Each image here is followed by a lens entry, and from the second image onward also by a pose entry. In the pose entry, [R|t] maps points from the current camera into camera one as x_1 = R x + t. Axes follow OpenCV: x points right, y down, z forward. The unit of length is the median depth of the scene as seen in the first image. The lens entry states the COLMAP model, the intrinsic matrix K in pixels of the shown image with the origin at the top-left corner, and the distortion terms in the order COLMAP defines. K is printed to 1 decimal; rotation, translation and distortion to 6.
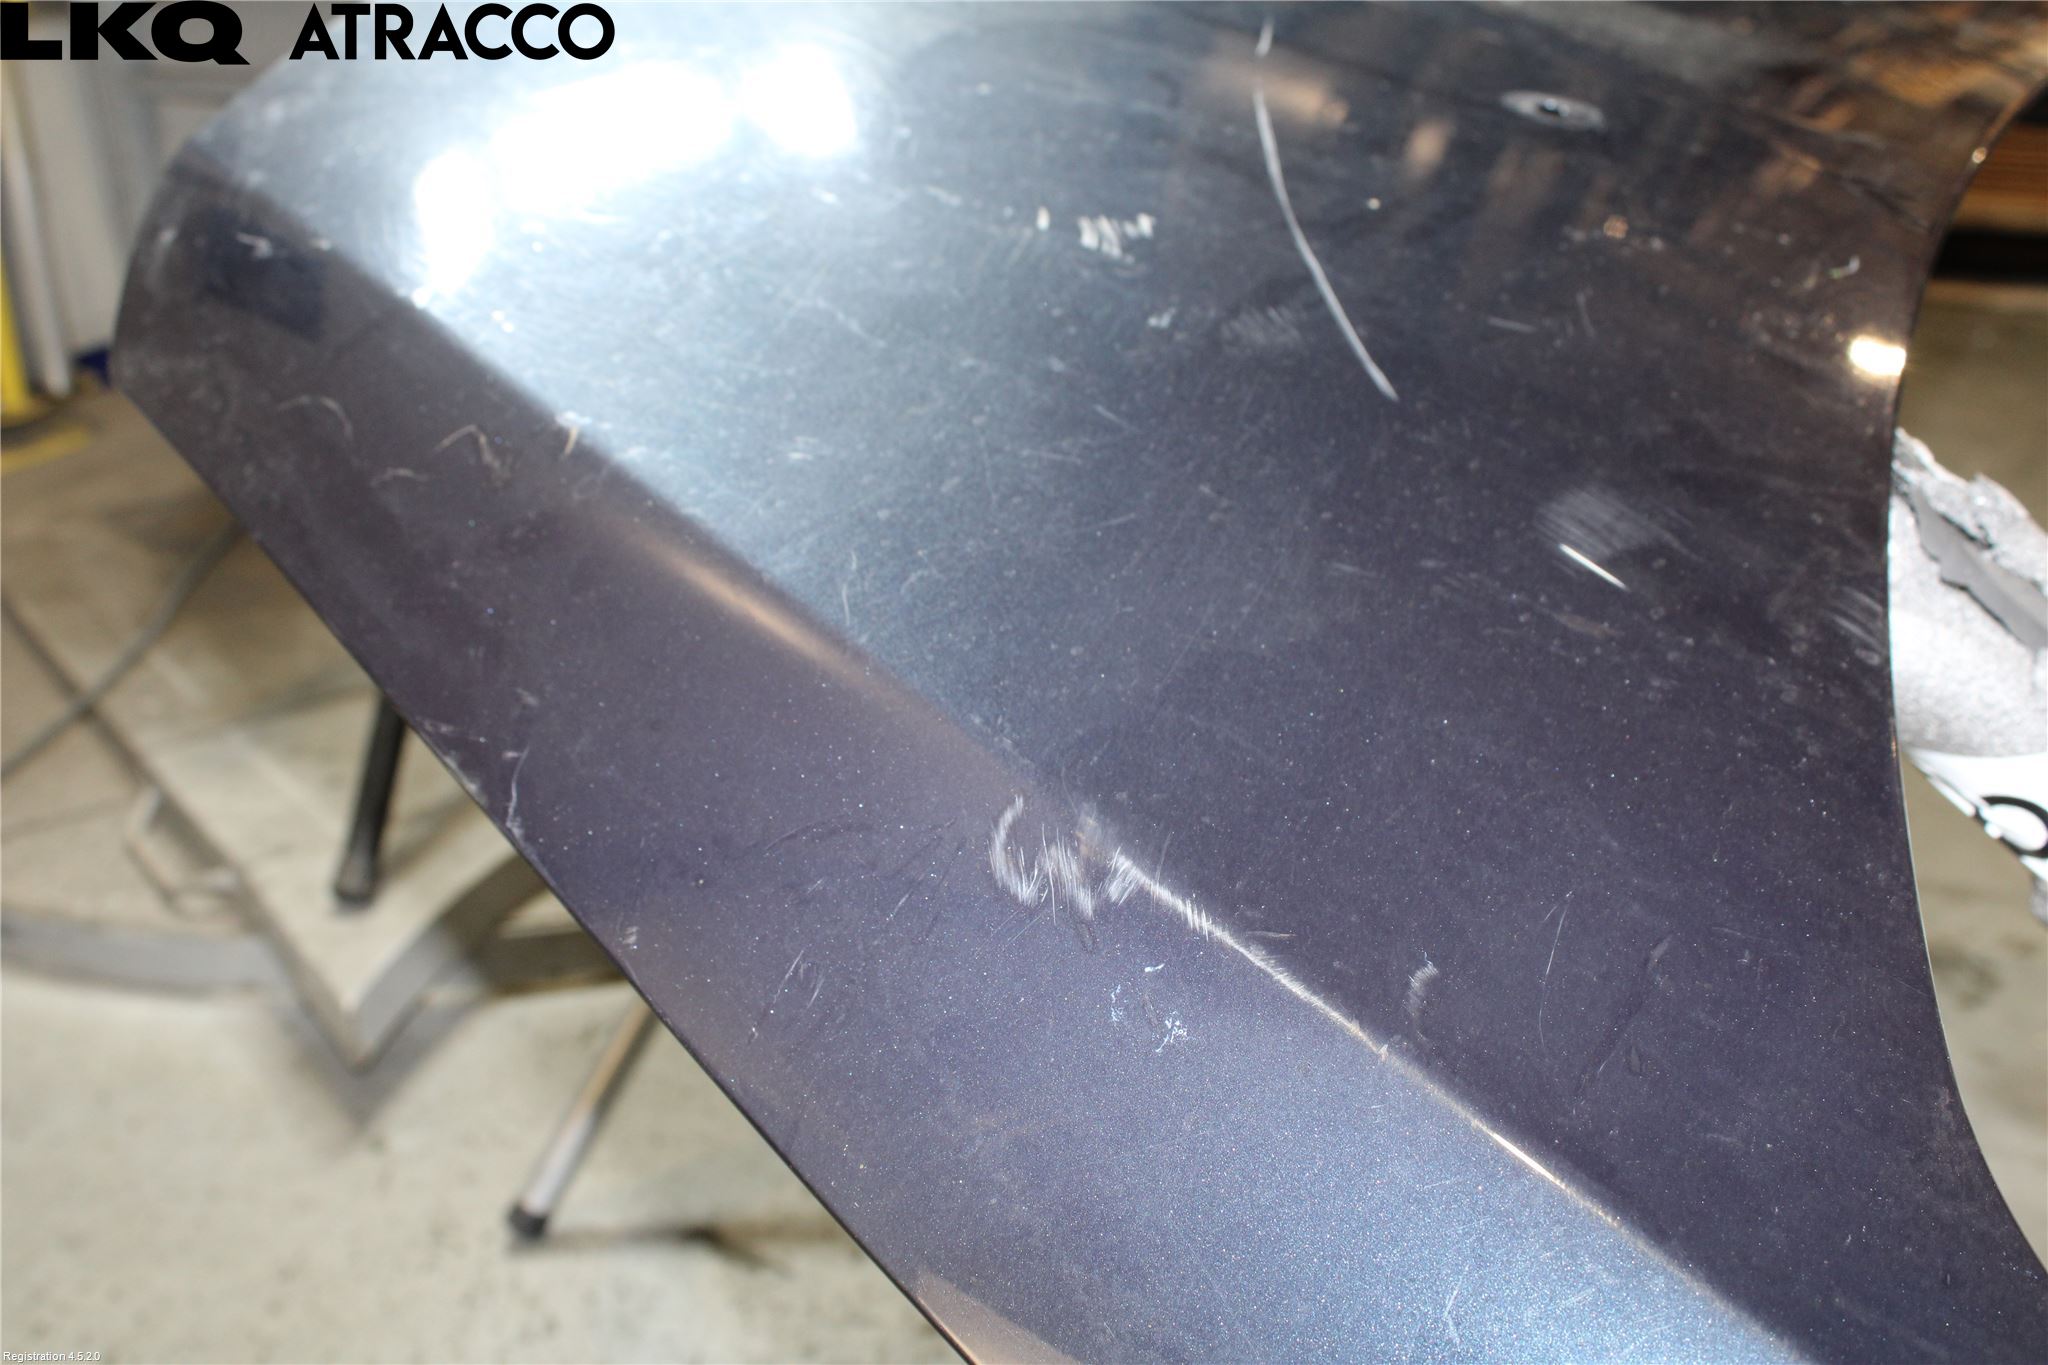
lens RADIAL K [[2348.2, 0, 1029.8], [0, 2348.2, 698.0], [0, 0, 1]] dist [-0.037176, 0.000000]
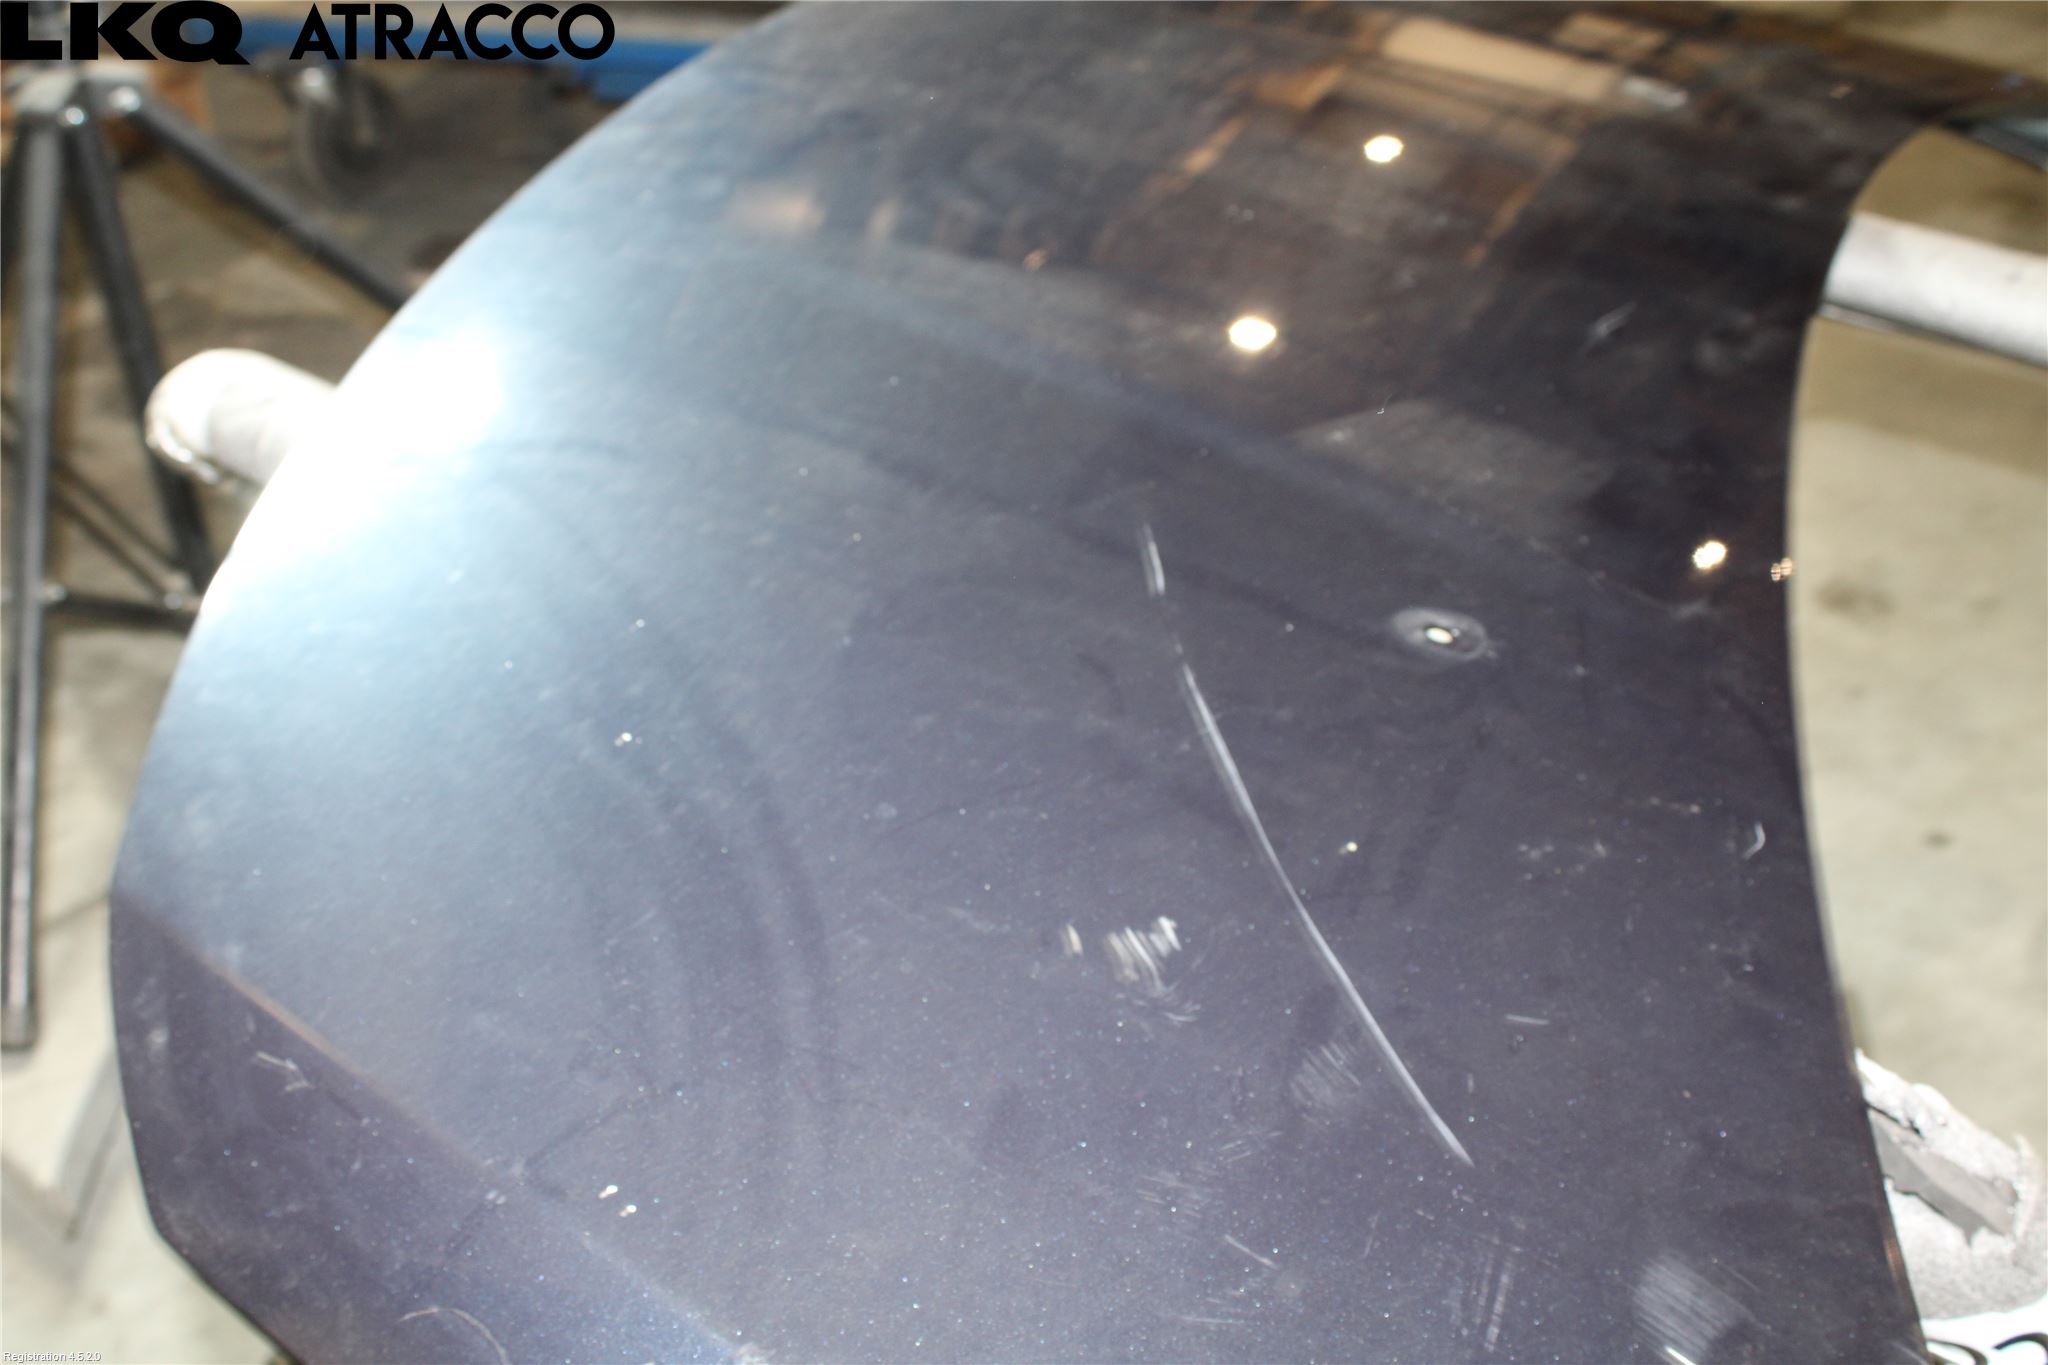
lens RADIAL K [[2348.2, 0, 1030.8], [0, 2348.2, 675.1], [0, 0, 1]] dist [-0.037176, 0.000000]
pose [[0.964398, -0.135606, 0.227040, -0.301512], [0.099720, 0.981620, 0.162720, -0.635811], [-0.244932, -0.134286, 0.960195, 0.027938]]
